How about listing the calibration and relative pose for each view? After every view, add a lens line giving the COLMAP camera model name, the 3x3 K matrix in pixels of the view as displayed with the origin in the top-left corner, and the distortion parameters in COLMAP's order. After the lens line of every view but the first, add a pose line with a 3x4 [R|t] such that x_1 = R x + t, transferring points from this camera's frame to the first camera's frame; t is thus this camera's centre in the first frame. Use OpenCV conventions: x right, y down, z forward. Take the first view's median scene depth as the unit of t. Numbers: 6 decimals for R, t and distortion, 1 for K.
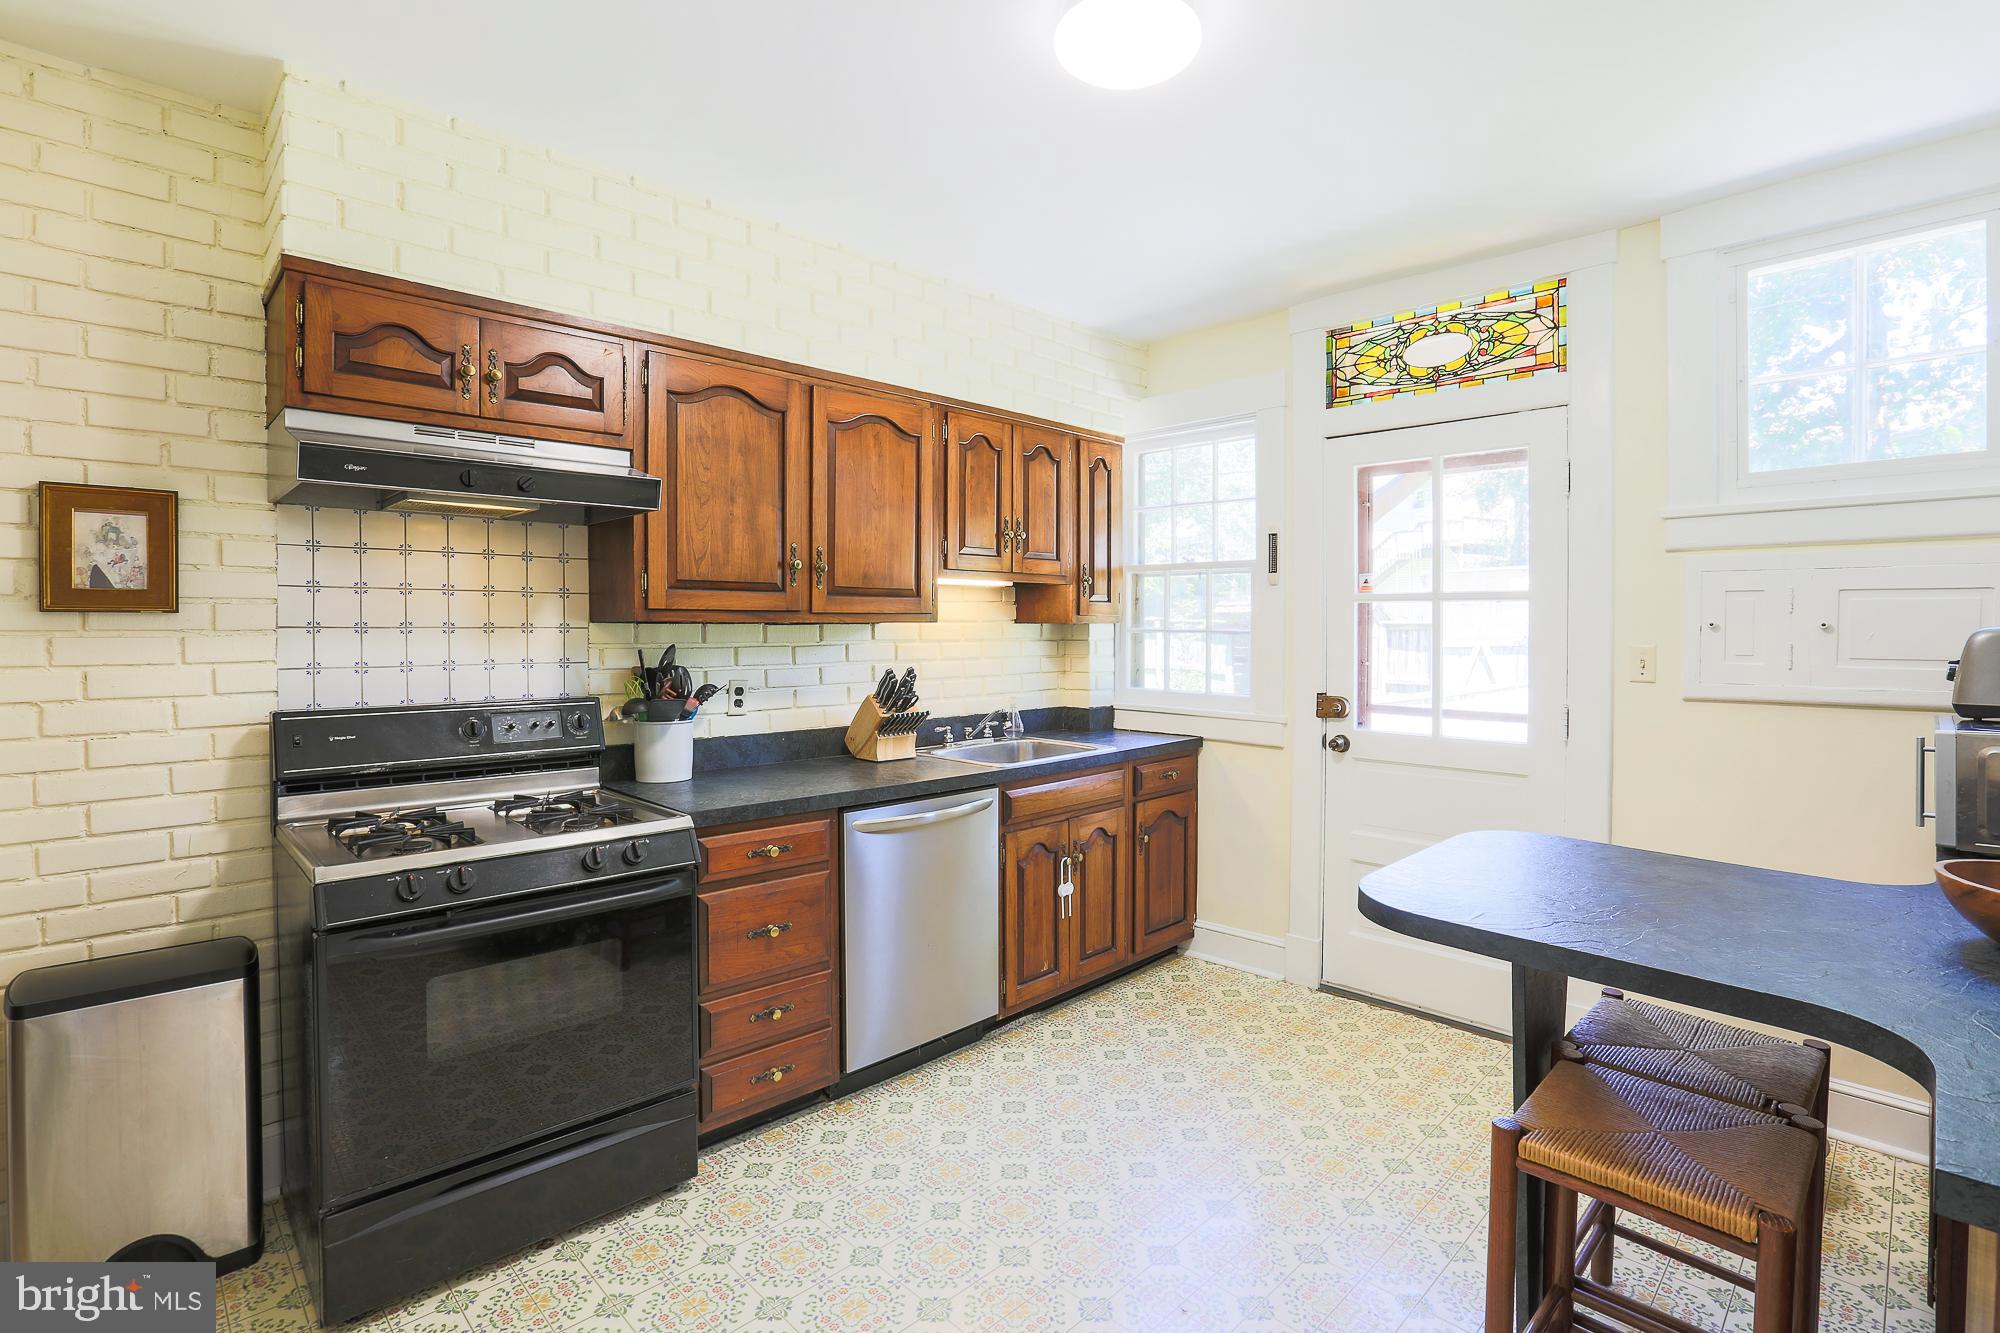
lens RADIAL K [[933.1, 0, 1044.7], [0, 933.1, 645.2], [0, 0, 1]] dist [-0.015715, 0.000384]
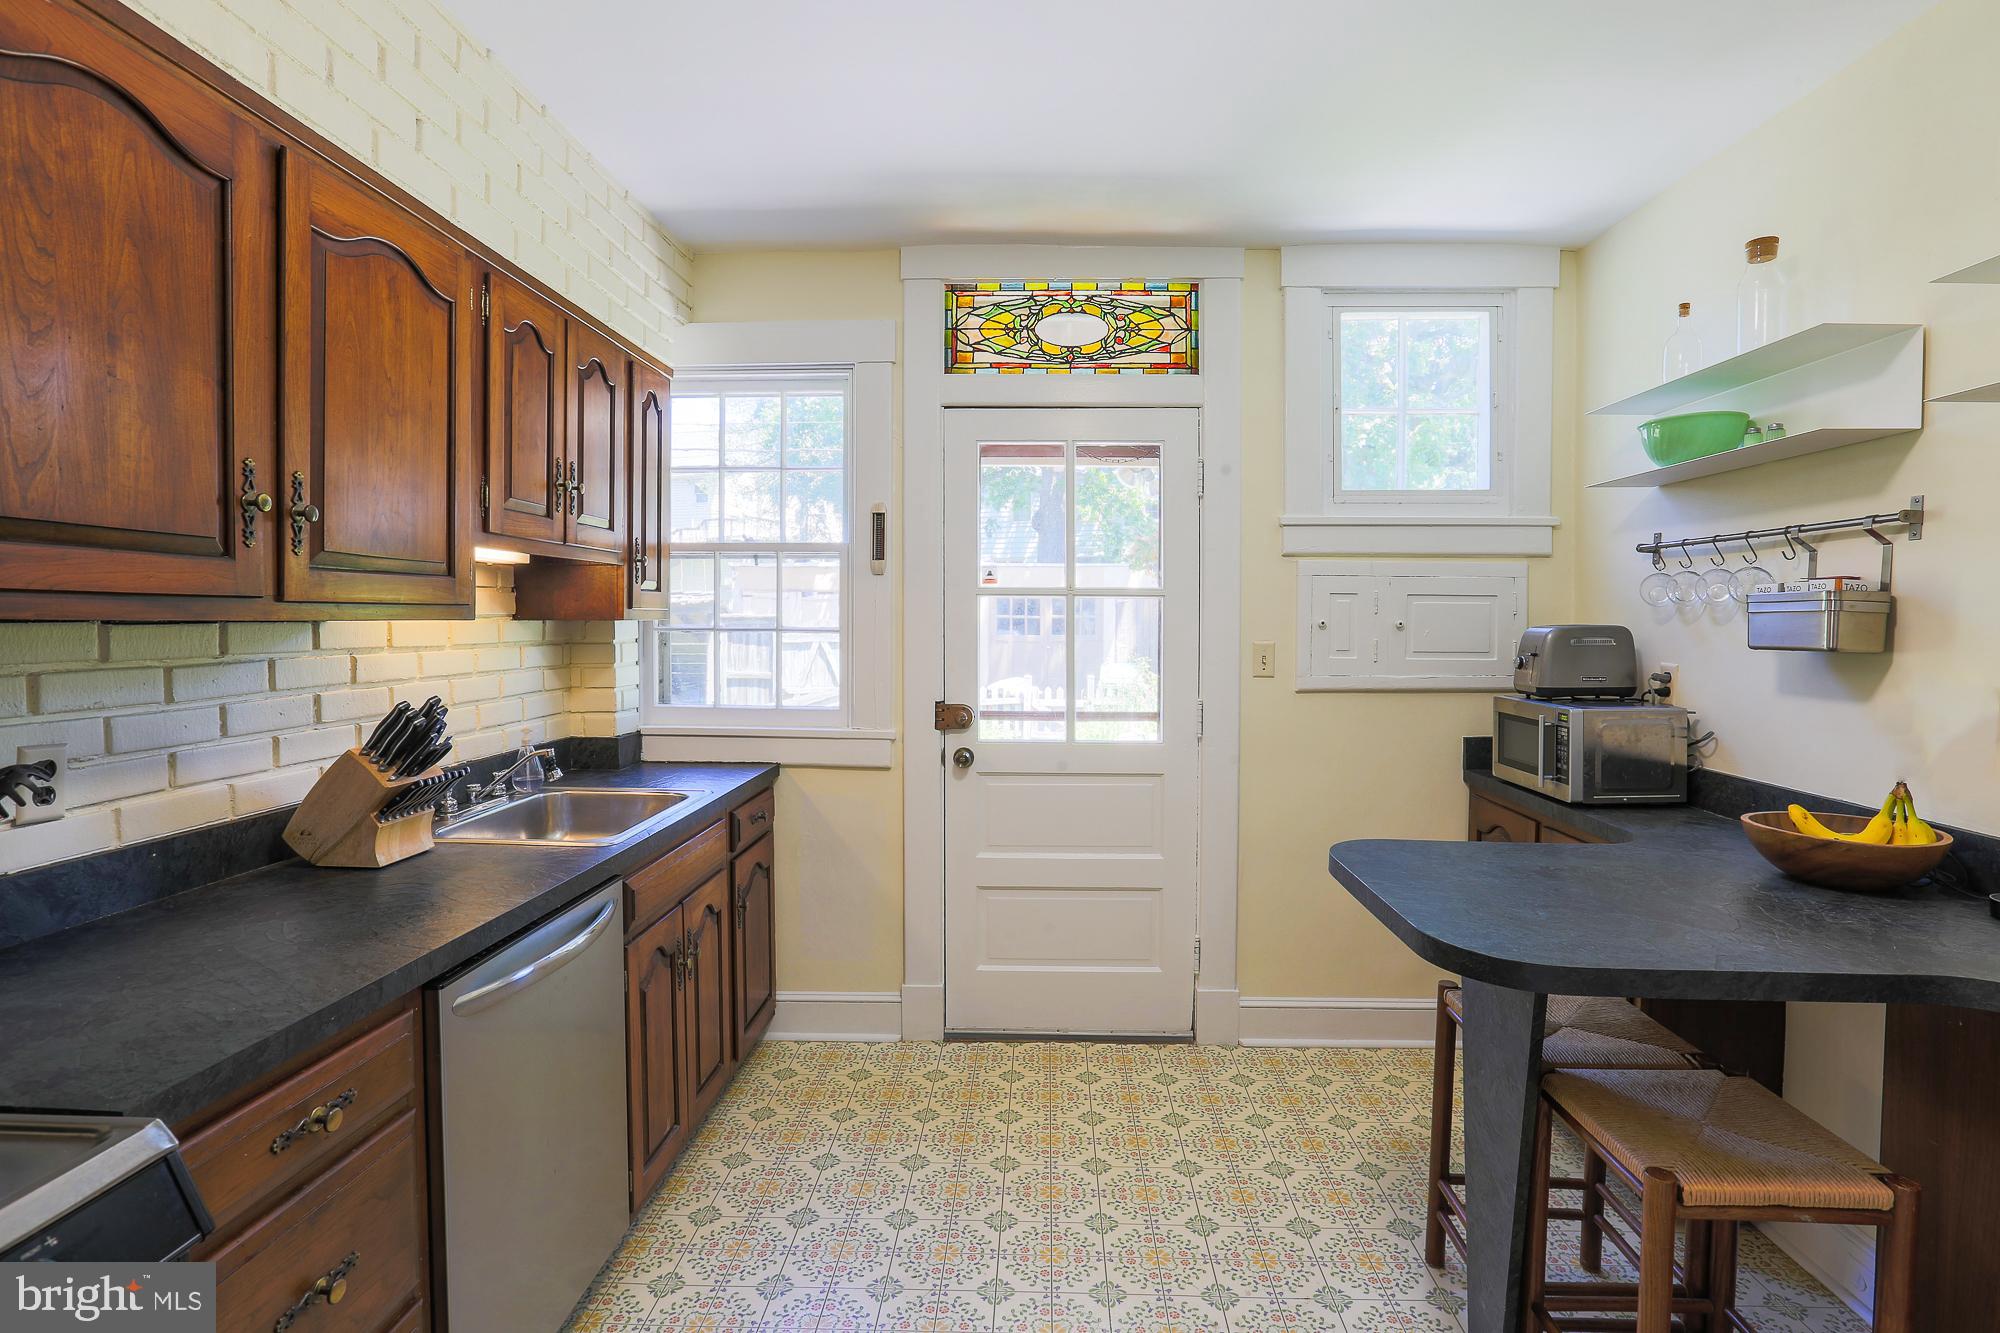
lens RADIAL K [[941.3, 0, 1012.1], [0, 941.3, 646.0], [0, 0, 1]] dist [-0.064938, 0.030719]
pose [[0.754486, -0.016815, 0.656100, -0.244547], [0.011987, 0.999858, 0.011840, -0.010297], [-0.656206, -0.001069, 0.754581, 0.325449]]
